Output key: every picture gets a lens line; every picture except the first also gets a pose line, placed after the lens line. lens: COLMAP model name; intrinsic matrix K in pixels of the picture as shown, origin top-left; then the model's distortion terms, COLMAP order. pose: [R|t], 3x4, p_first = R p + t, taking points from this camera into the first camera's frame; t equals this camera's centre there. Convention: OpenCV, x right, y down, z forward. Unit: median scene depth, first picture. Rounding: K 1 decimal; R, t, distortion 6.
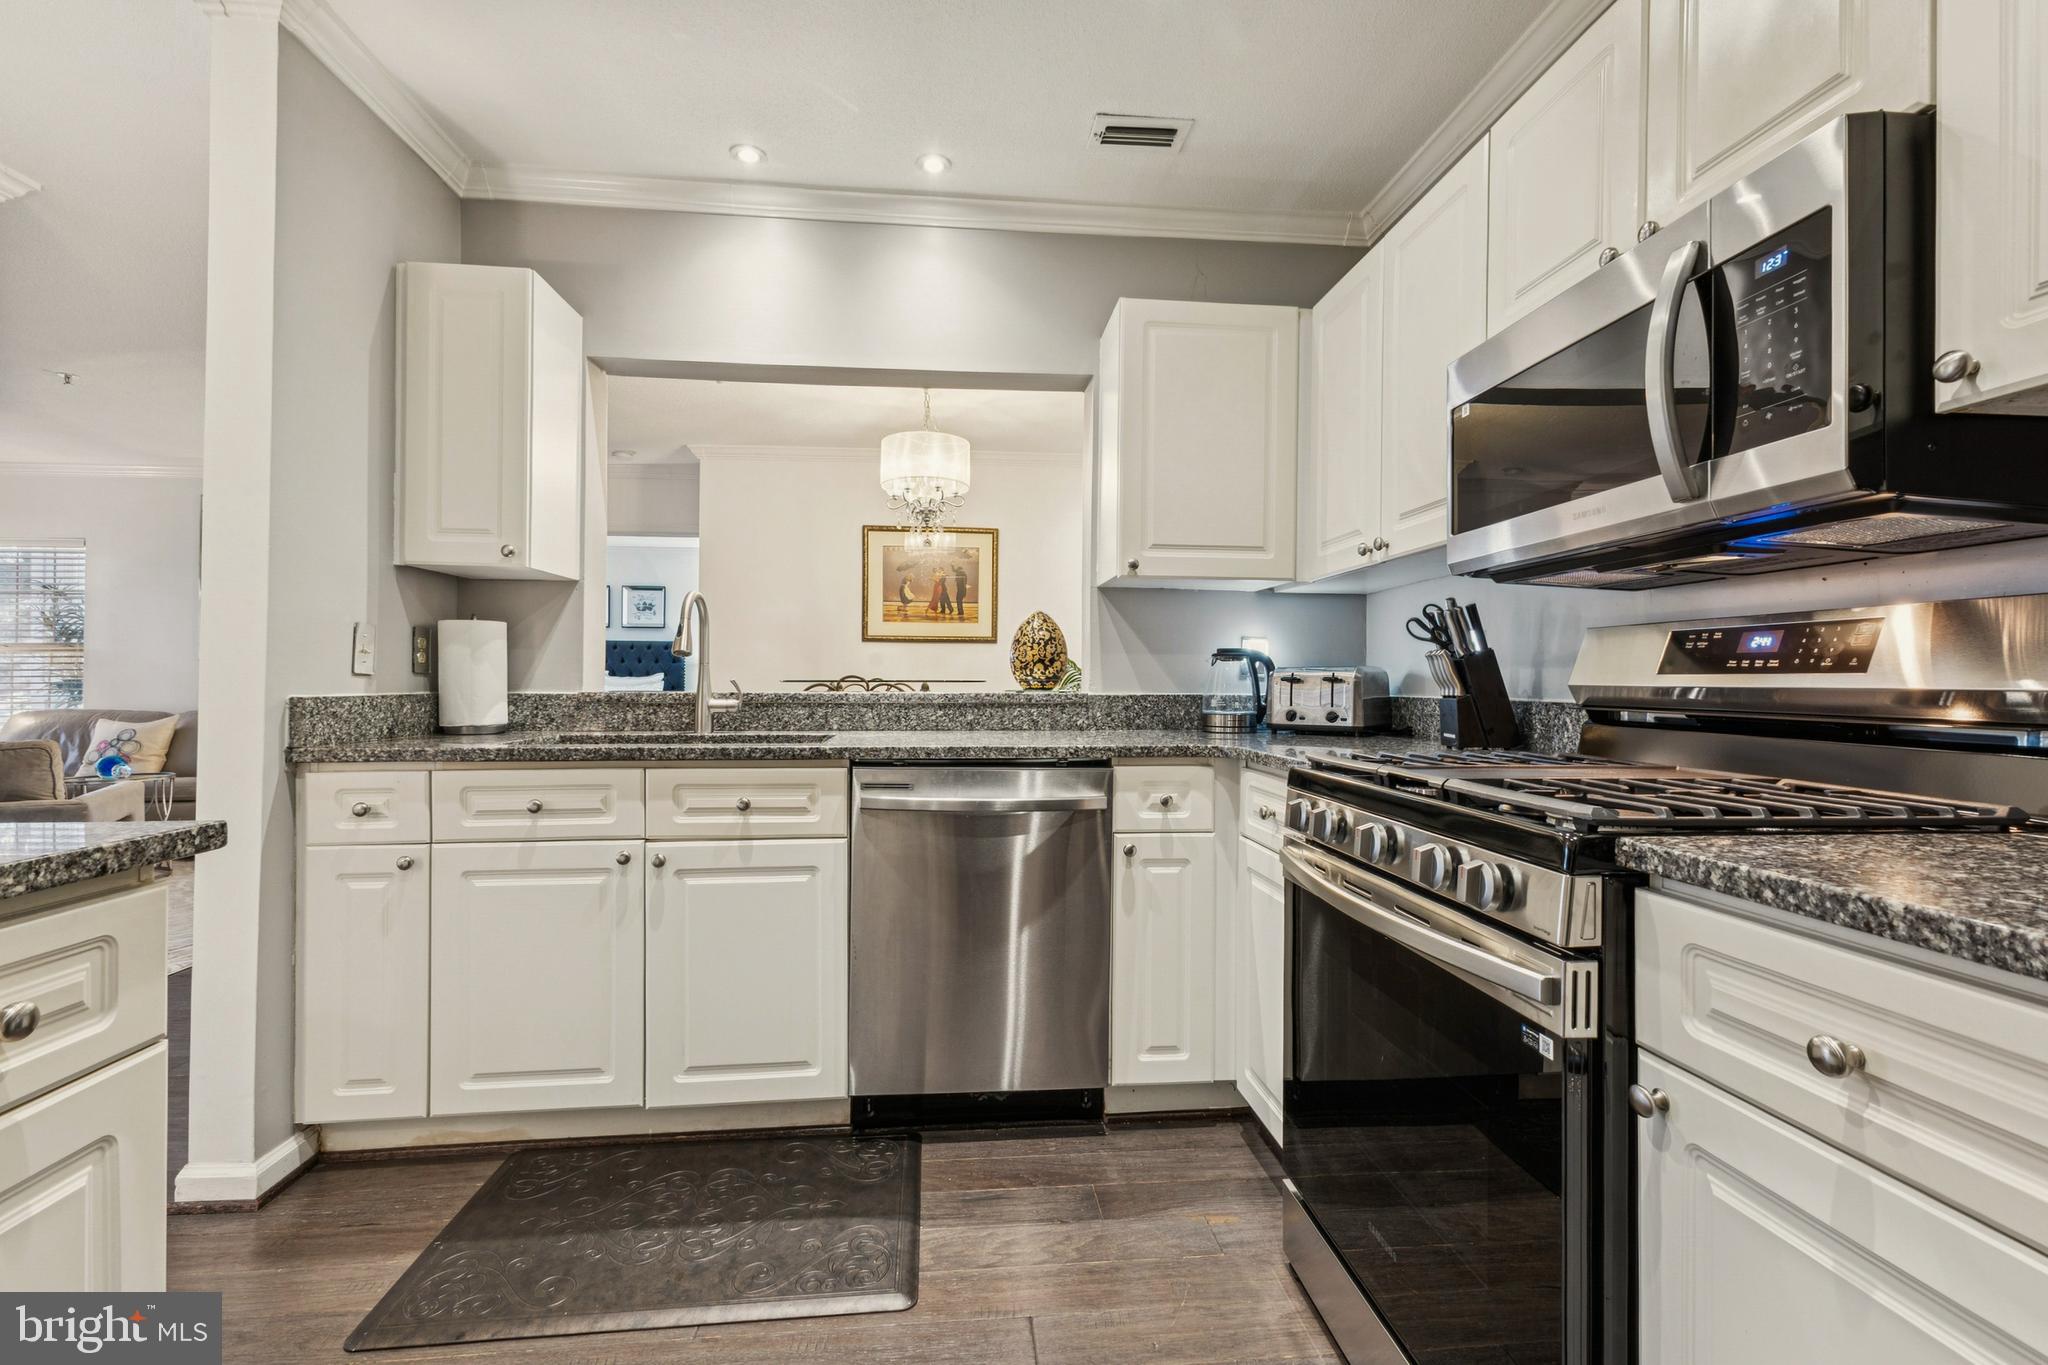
lens RADIAL K [[969.5, 0, 1024.0], [0, 969.5, 682.5], [0, 0, 1]] dist [-0.000137, -0.000137]
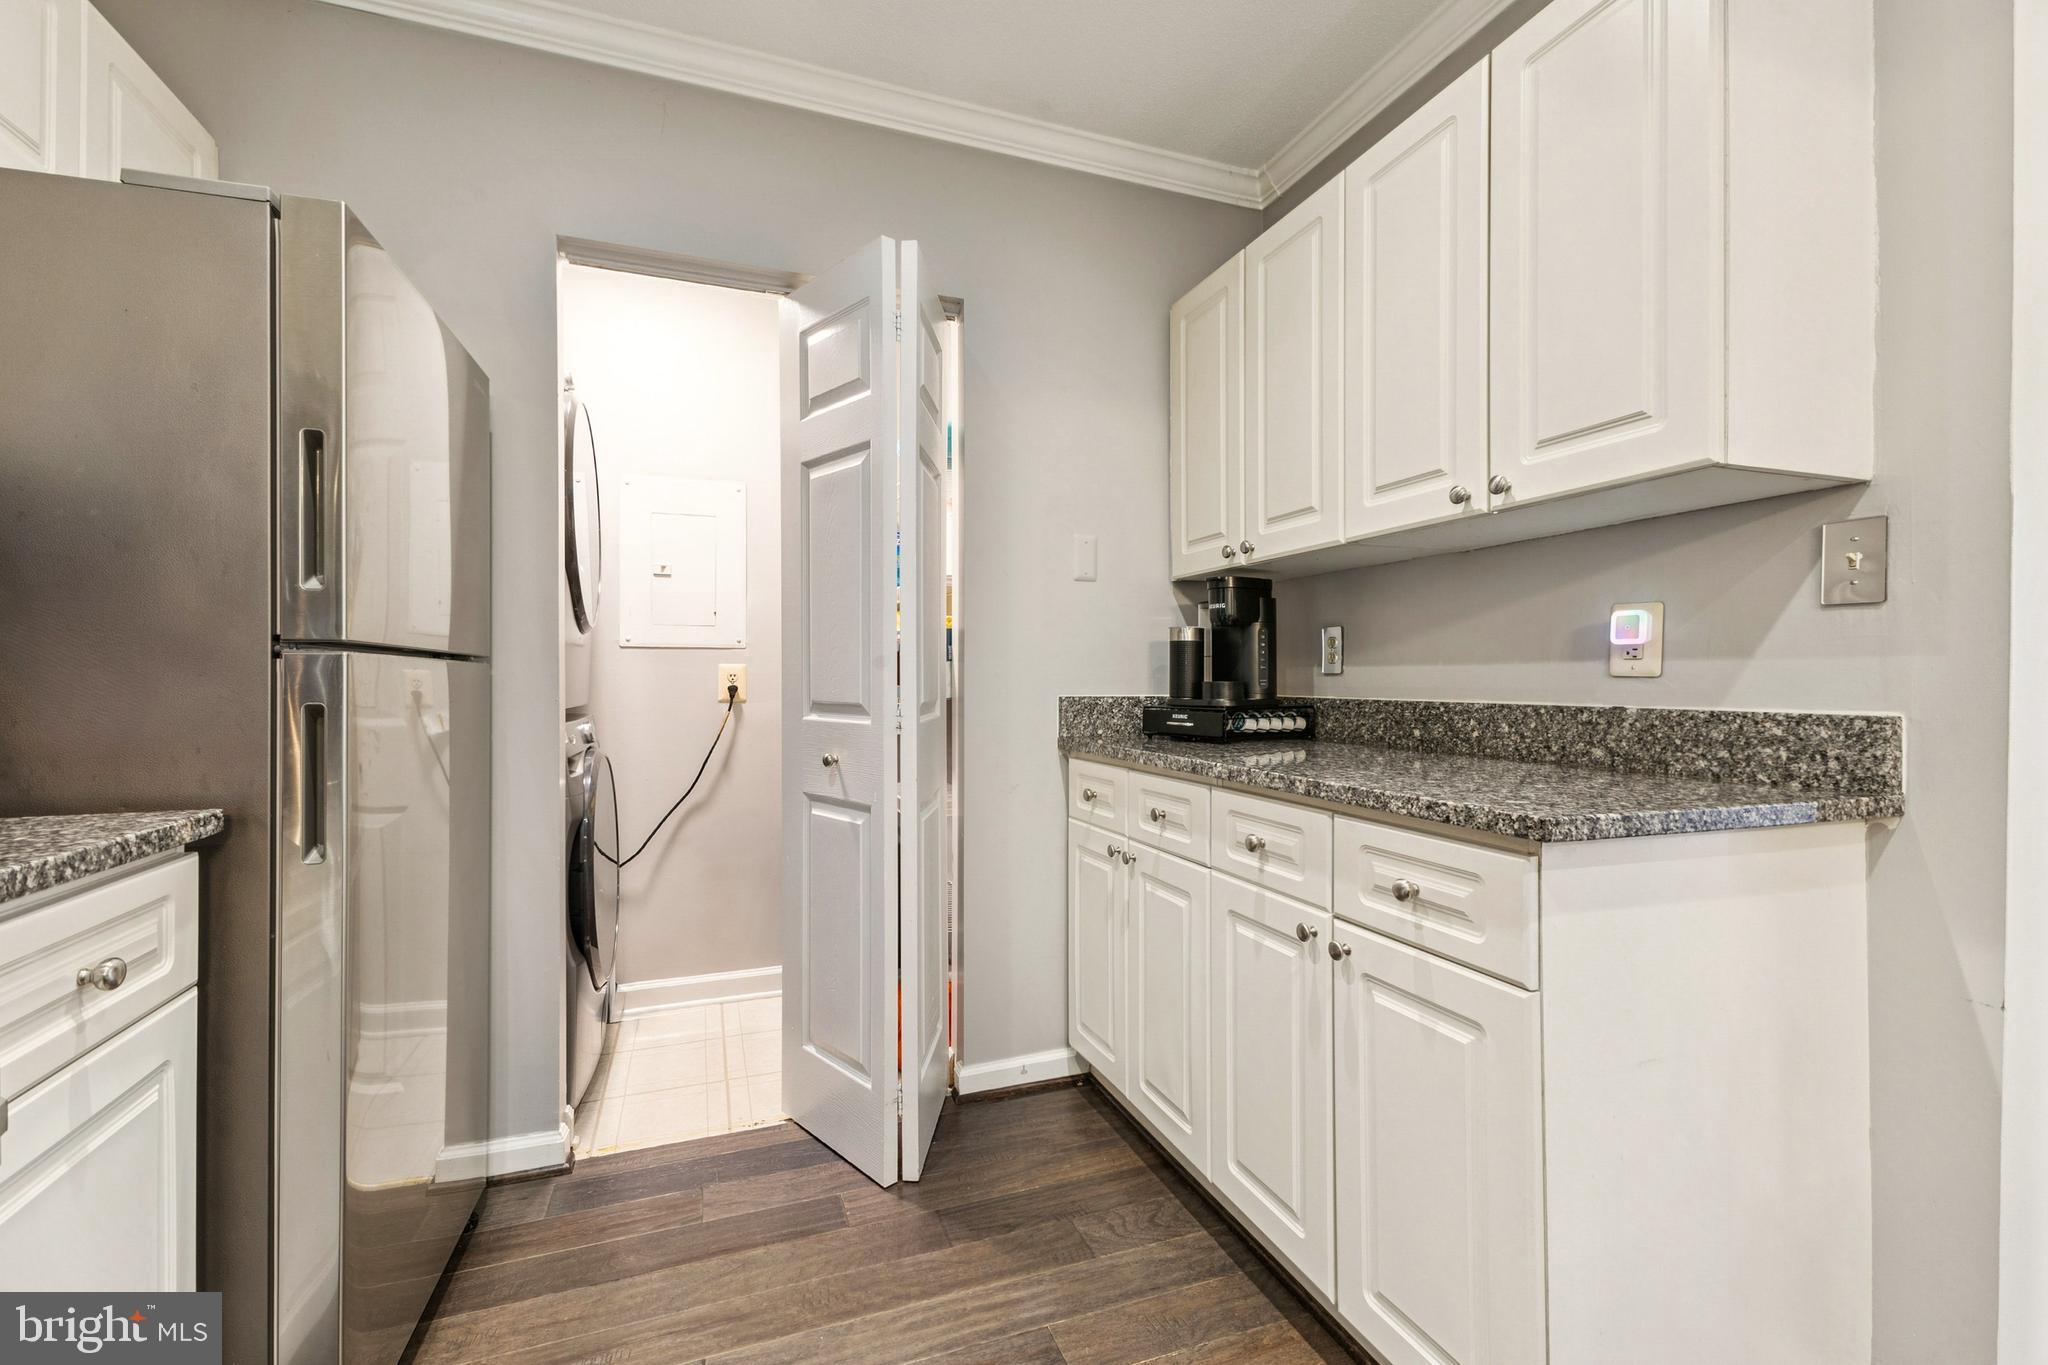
lens RADIAL K [[885.1, 0, 1024.0], [0, 885.1, 682.5], [0, 0, 1]] dist [0.020202, -0.000013]
pose [[-0.964019, -0.006757, -0.265749, -0.000401], [-0.008402, 0.999952, 0.005051, -0.004526], [0.265702, 0.007102, -0.964029, 1.016080]]
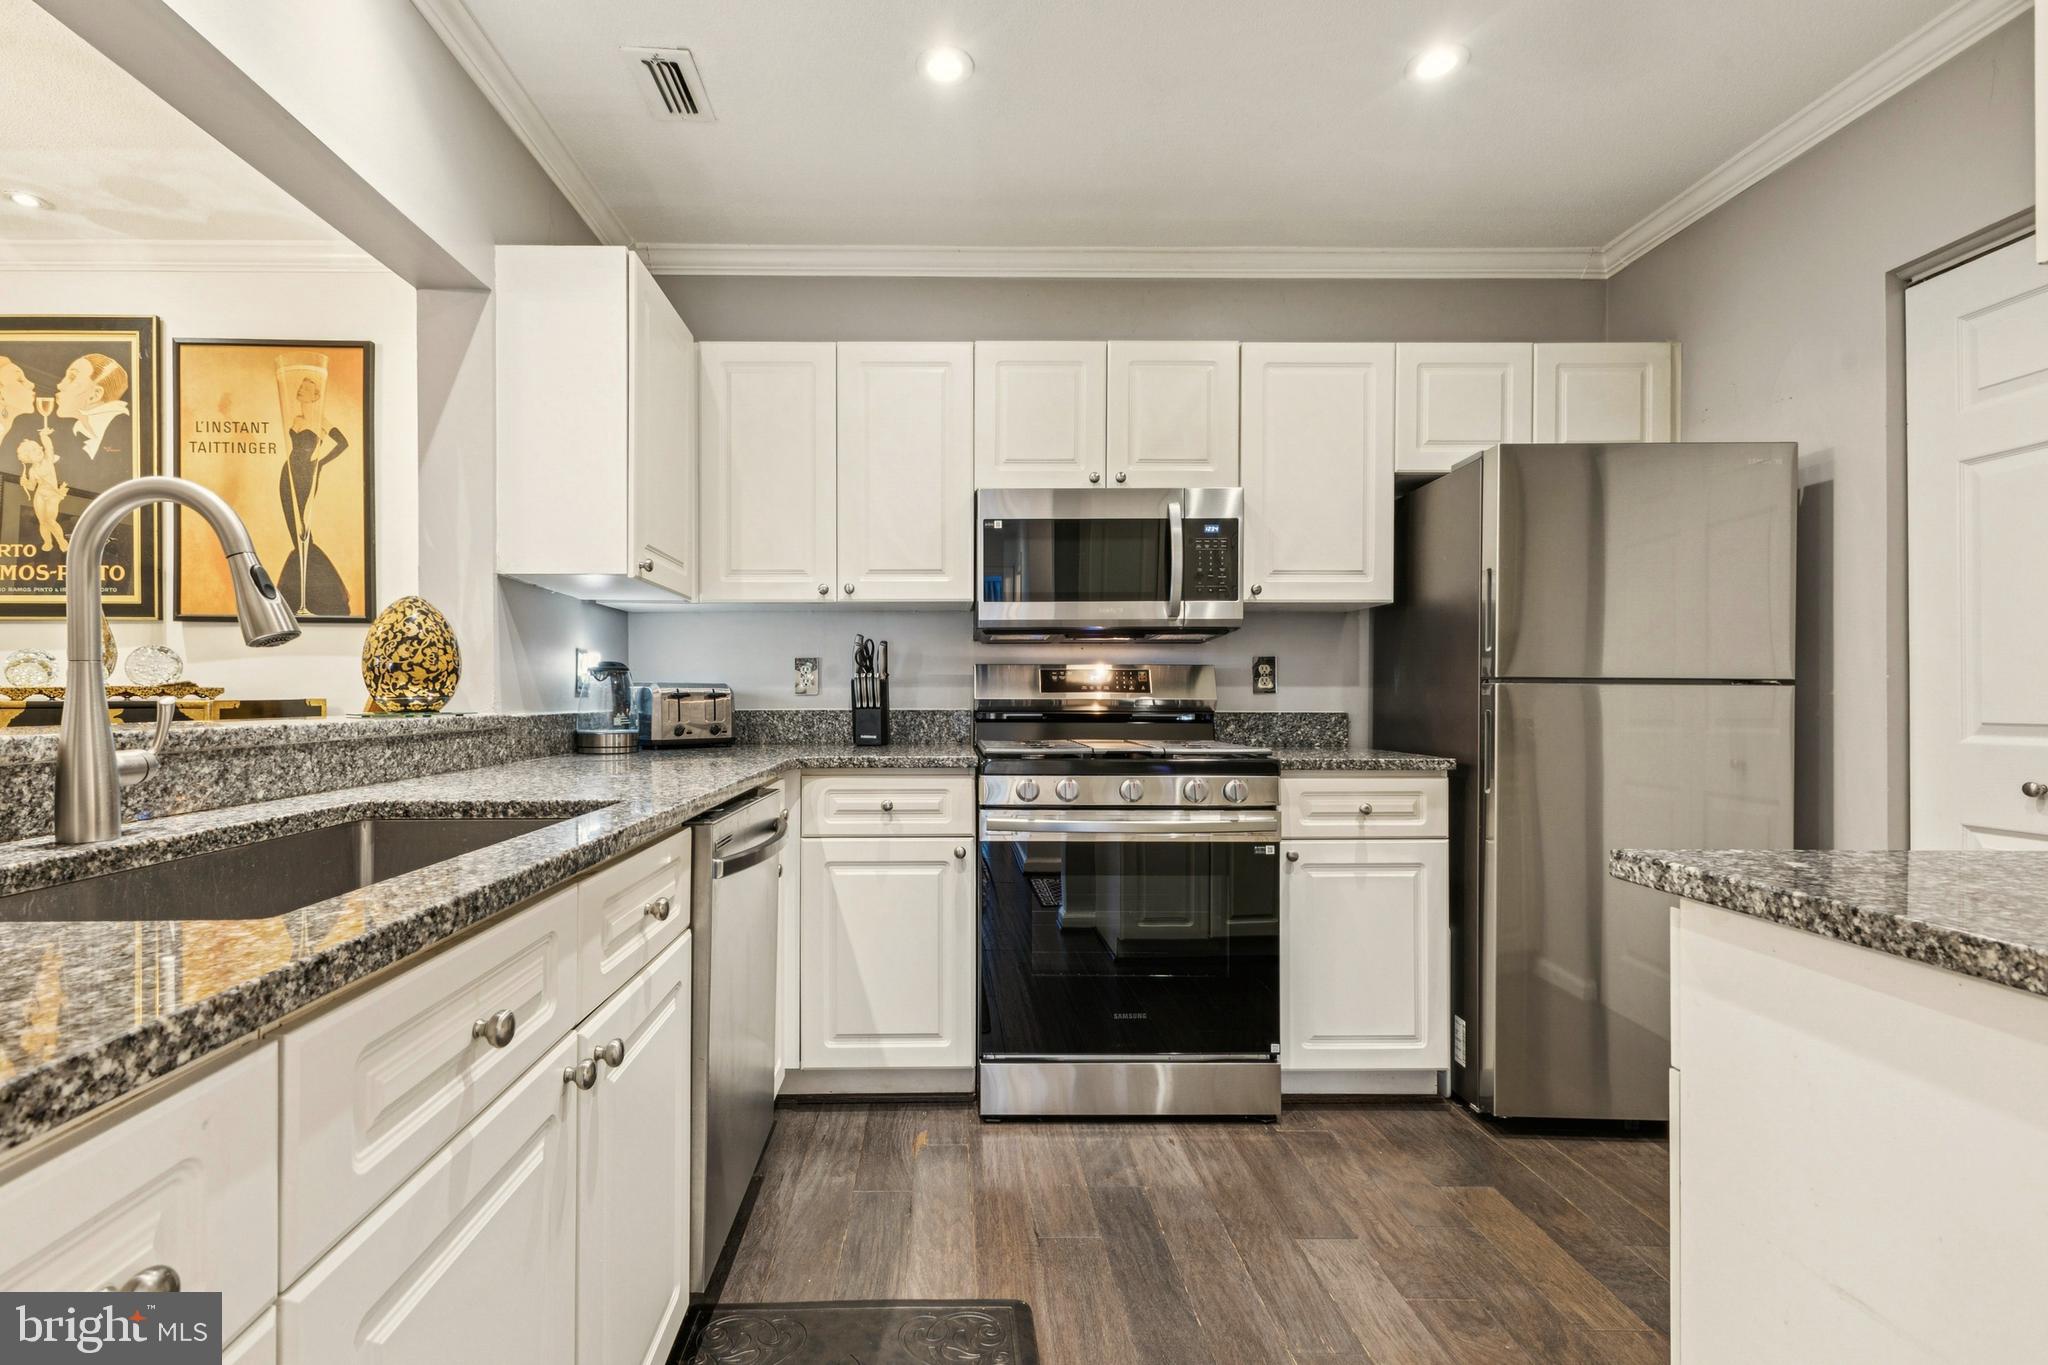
lens RADIAL K [[923.4, 0, 1007.5], [0, 923.4, 708.1], [0, 0, 1]] dist [0.008673, 0.000005]
pose [[0.021971, -0.017496, 0.999605, -0.980085], [0.003133, 0.999843, 0.017431, -0.008394], [-0.999754, 0.002749, 0.022023, 0.893004]]
